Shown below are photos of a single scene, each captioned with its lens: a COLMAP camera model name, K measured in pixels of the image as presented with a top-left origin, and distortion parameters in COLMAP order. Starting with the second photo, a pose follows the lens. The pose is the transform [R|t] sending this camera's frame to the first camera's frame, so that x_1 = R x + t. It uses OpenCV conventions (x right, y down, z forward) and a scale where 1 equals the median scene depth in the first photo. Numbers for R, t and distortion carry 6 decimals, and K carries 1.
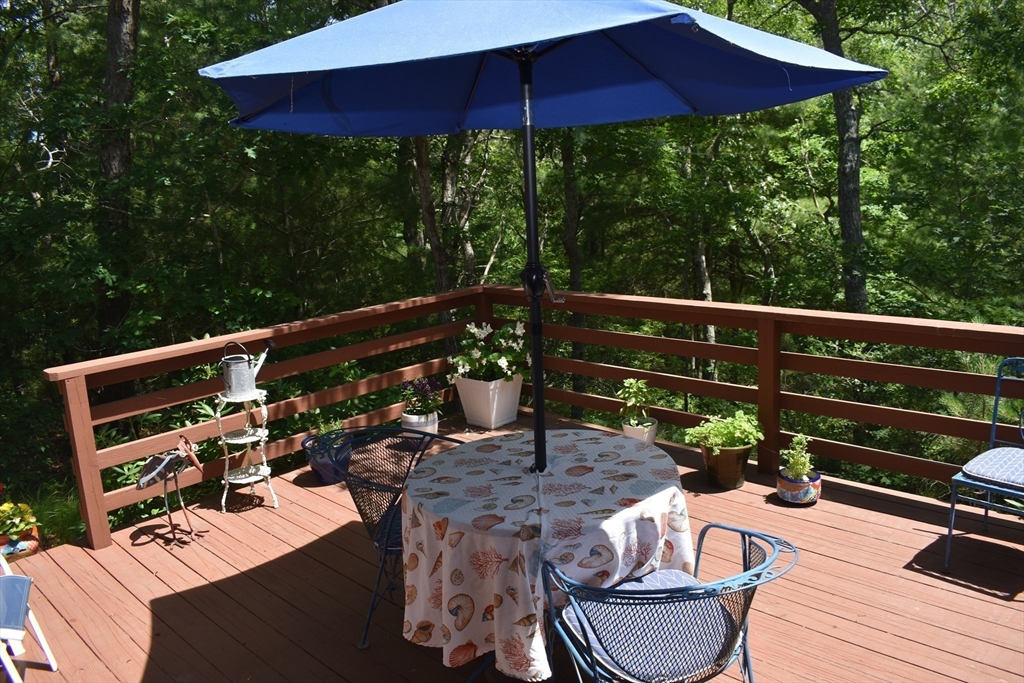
lens RADIAL K [[810.7, 0, 511.1], [0, 810.7, 341.7], [0, 0, 1]] dist [-0.050640, 0.005161]
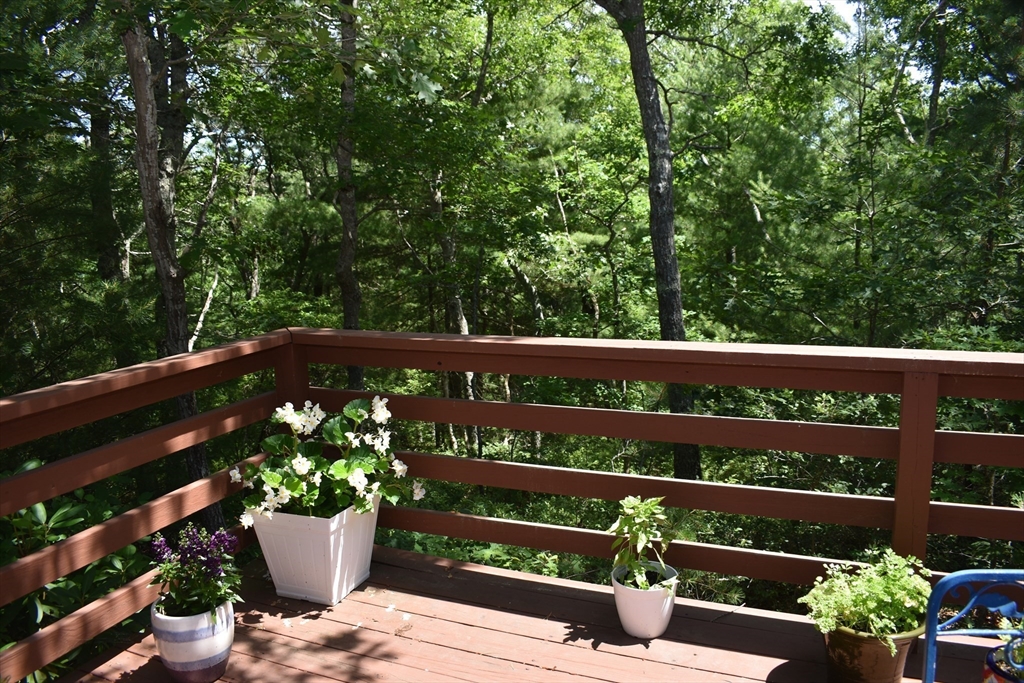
lens RADIAL K [[810.7, 0, 513.2], [0, 810.7, 339.7], [0, 0, 1]] dist [-0.050640, 0.005161]
pose [[0.935746, -0.035867, 0.350847, -0.092618], [0.057329, 0.997053, -0.050973, -0.029745], [-0.347985, 0.067811, 0.935045, 0.474342]]
